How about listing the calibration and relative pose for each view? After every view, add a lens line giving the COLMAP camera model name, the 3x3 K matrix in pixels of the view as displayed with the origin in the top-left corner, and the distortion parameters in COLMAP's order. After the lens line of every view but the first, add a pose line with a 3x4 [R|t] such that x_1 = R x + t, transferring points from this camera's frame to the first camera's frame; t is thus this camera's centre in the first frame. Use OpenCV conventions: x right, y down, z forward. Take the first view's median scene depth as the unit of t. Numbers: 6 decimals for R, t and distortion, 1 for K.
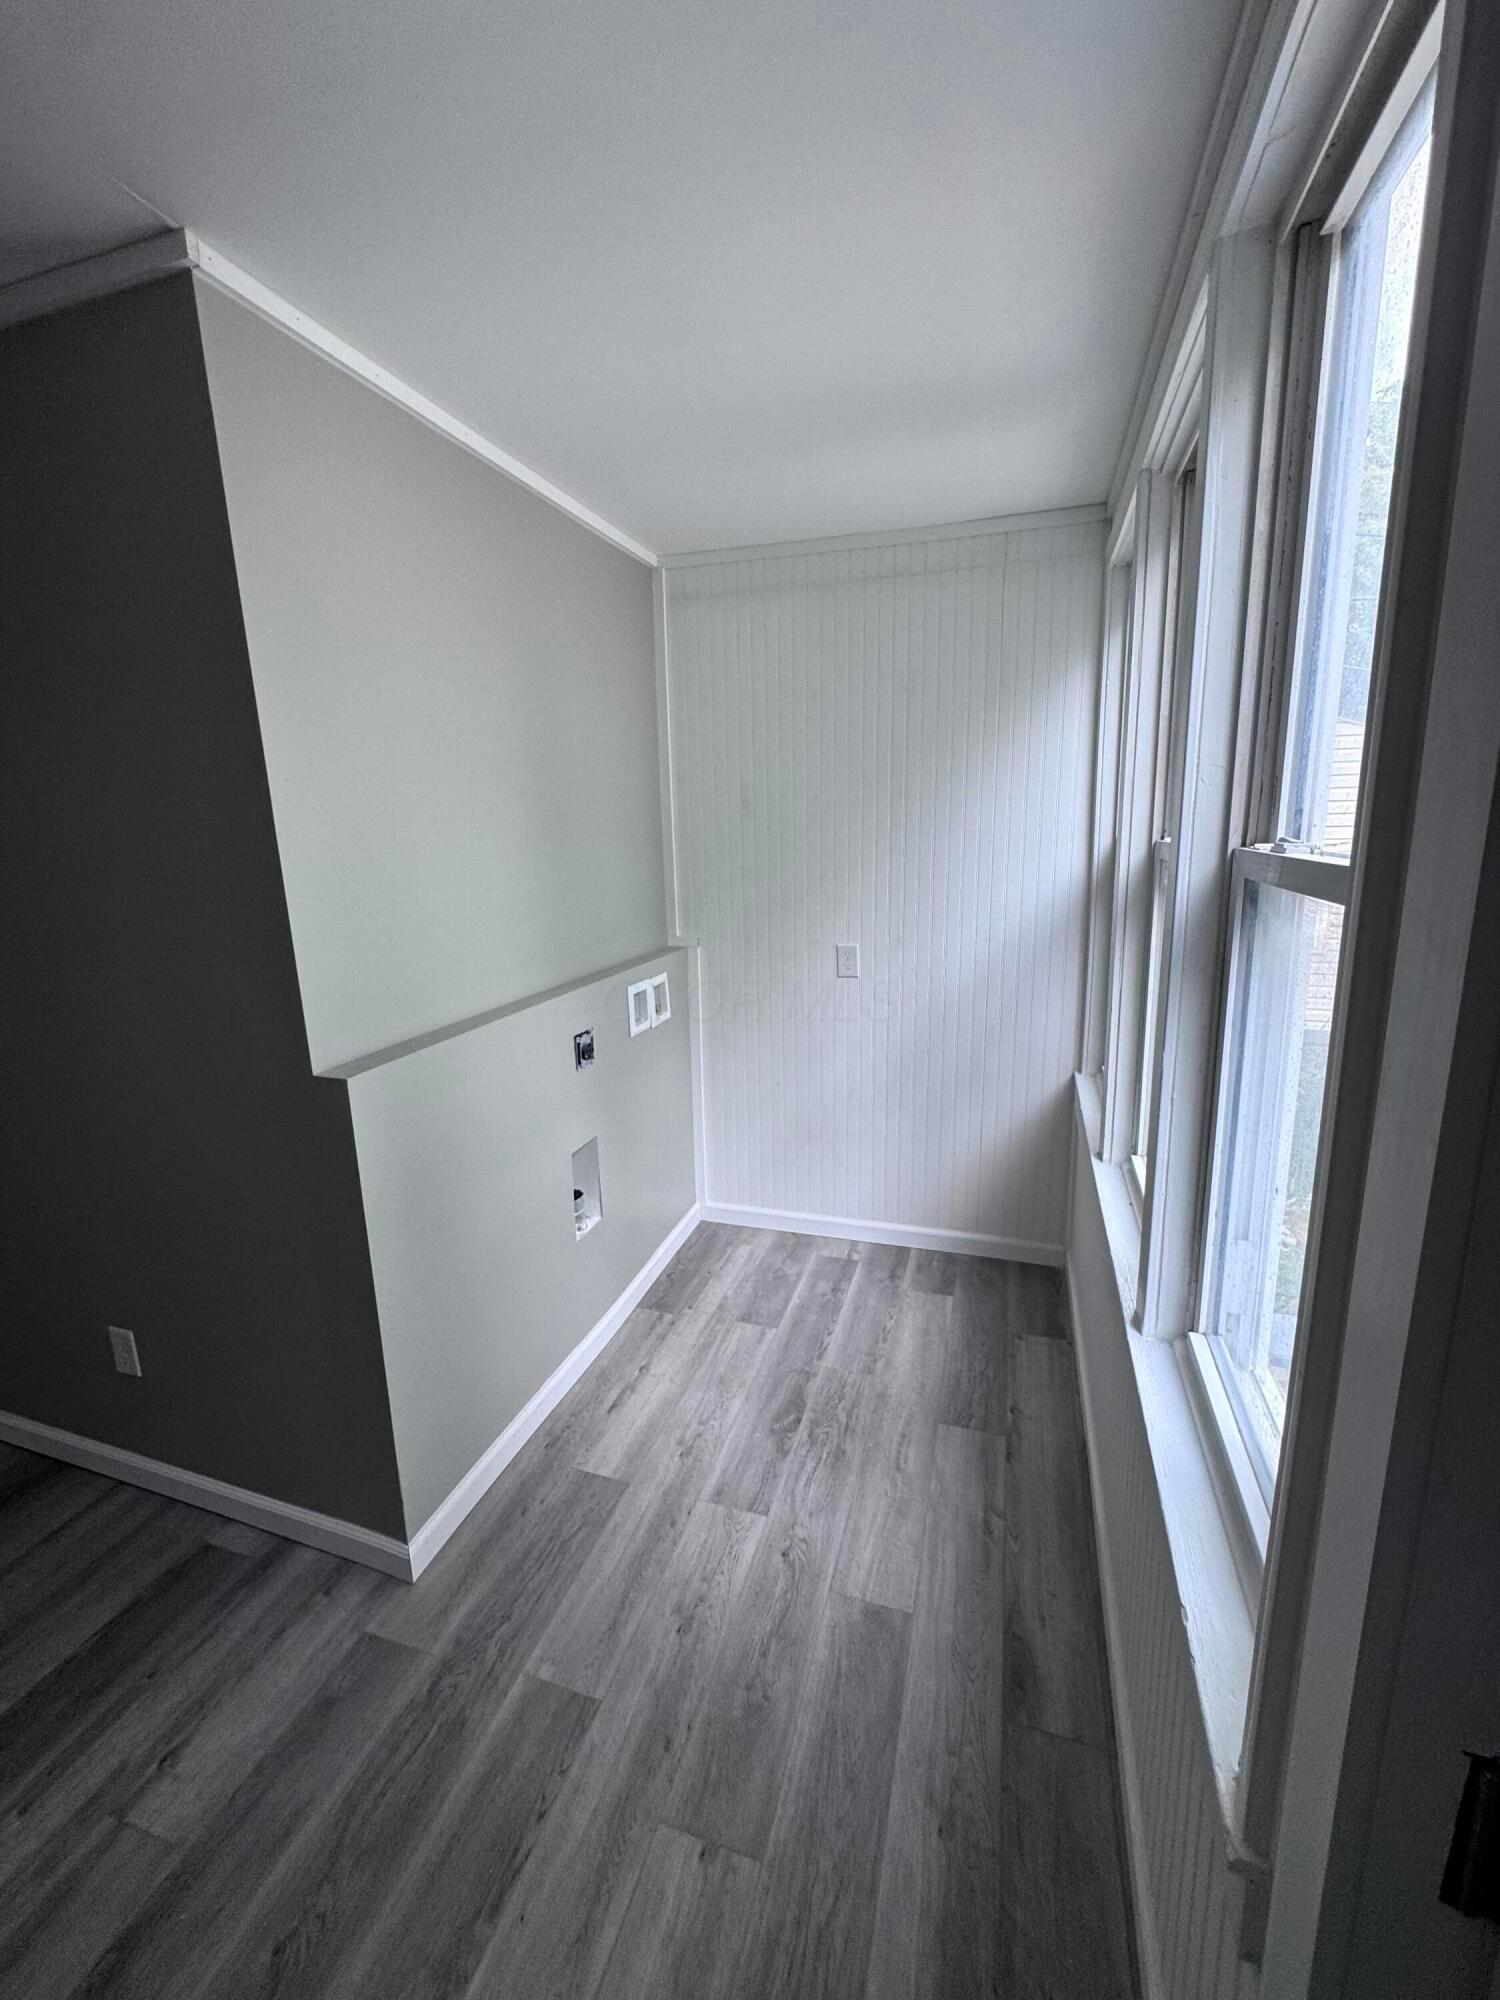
lens RADIAL K [[806.6, 0, 745.9], [0, 806.6, 997.1], [0, 0, 1]] dist [-0.003076, -0.000175]
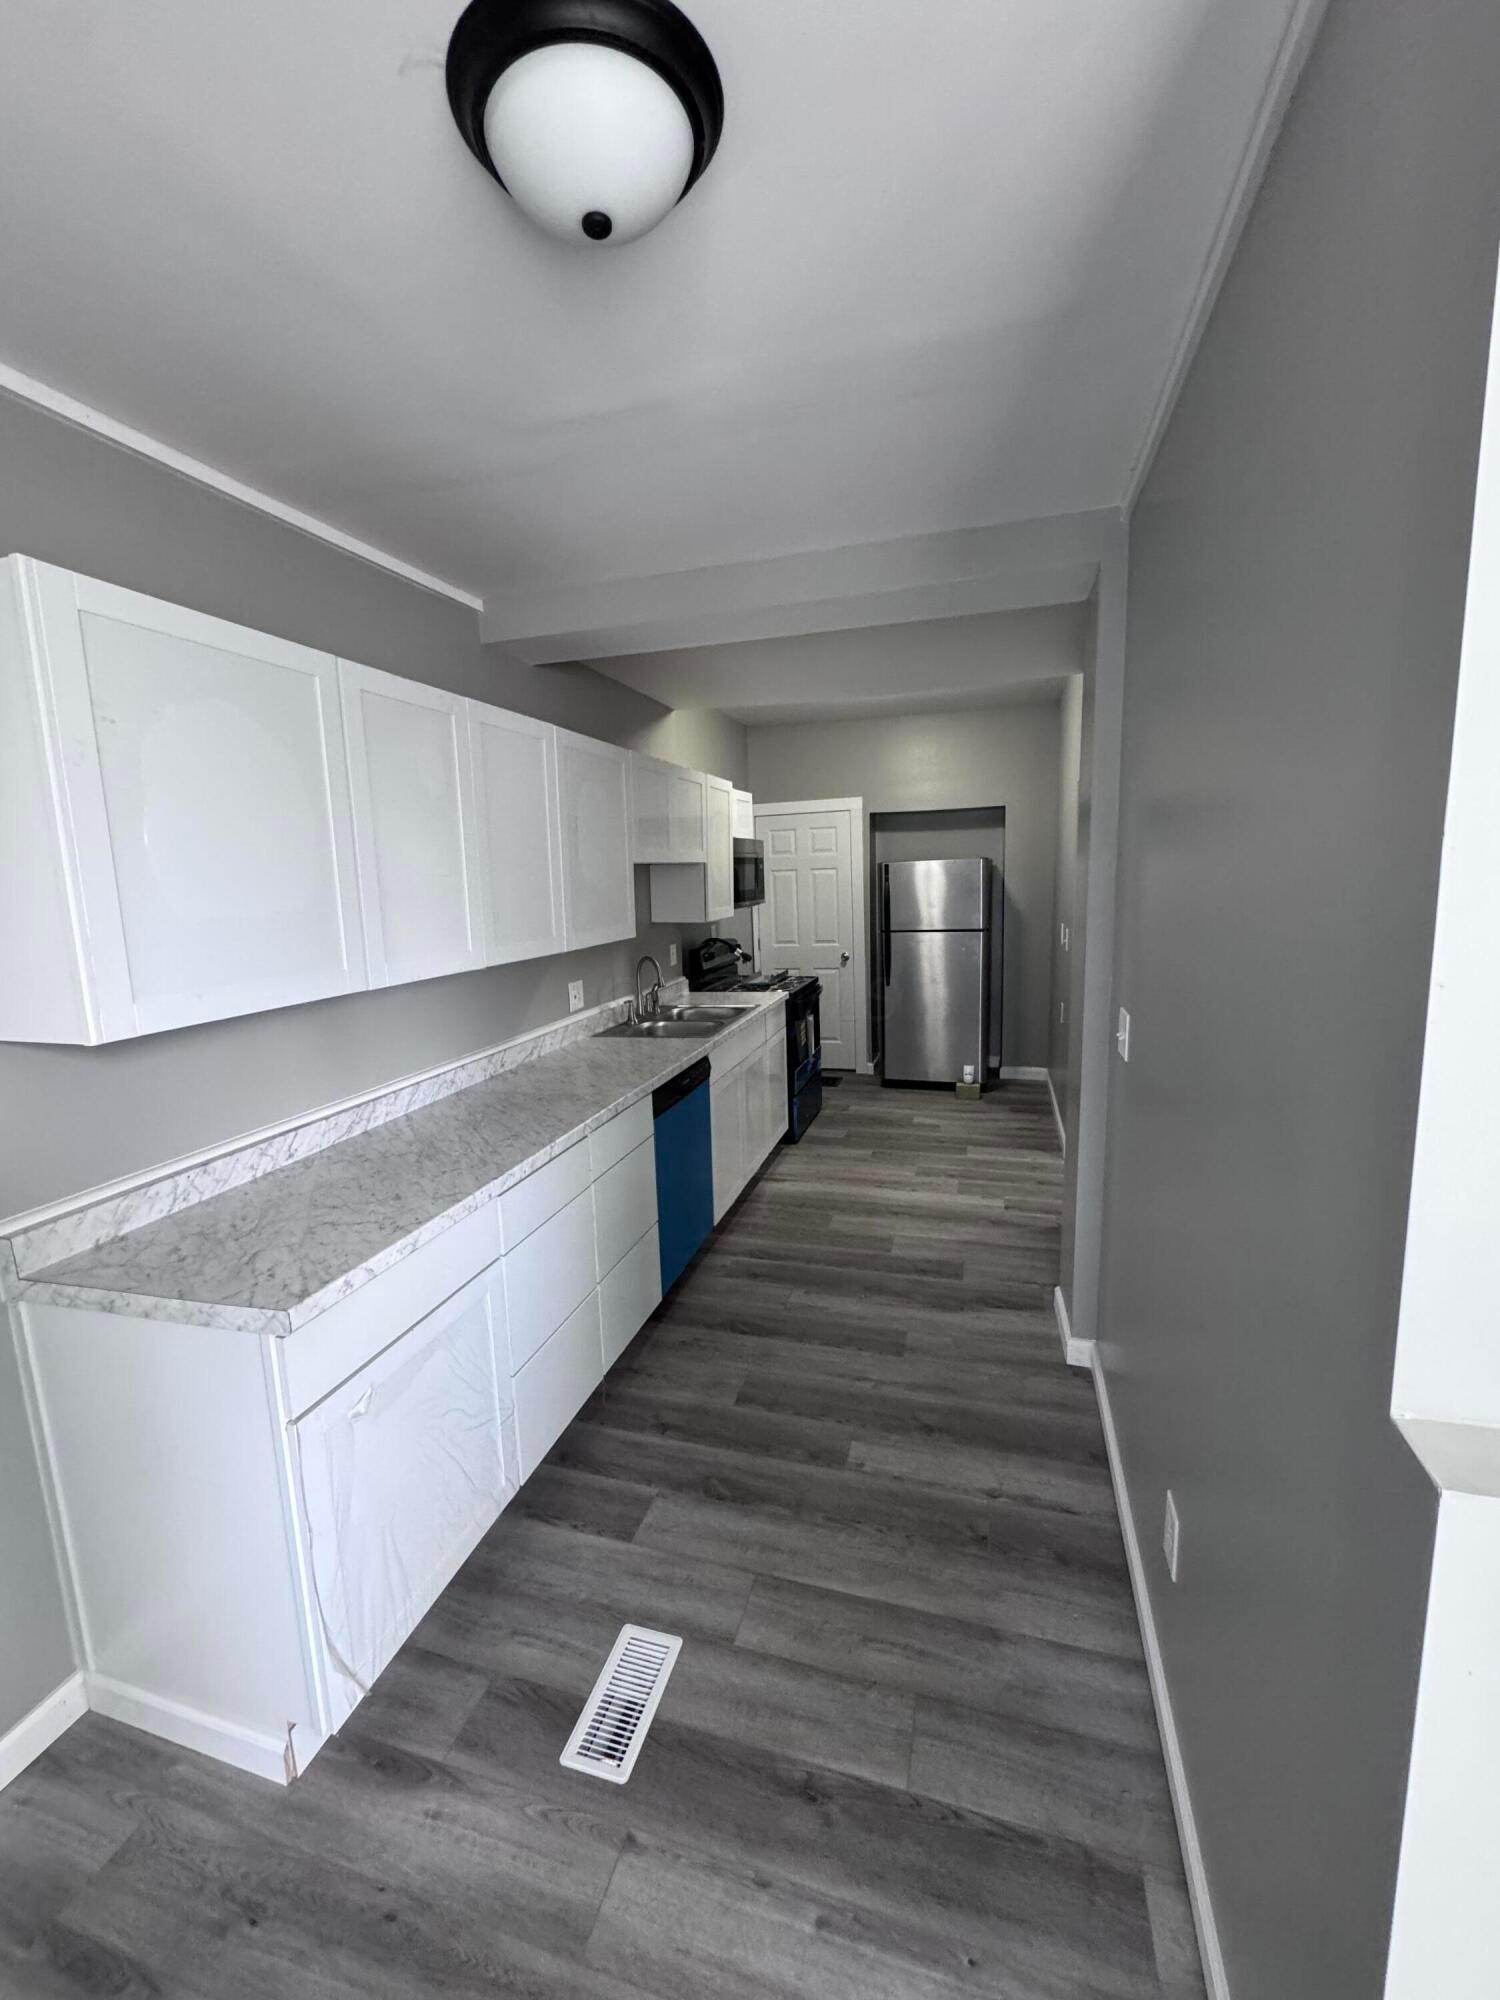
lens RADIAL K [[806.6, 0, 747.9], [0, 806.6, 1003.8], [0, 0, 1]] dist [-0.003076, -0.000175]
pose [[0.031517, 0.185037, -0.982226, -0.163941], [-0.170334, 0.969333, 0.177142, -0.111353], [0.984882, 0.161723, 0.062068, 0.555537]]
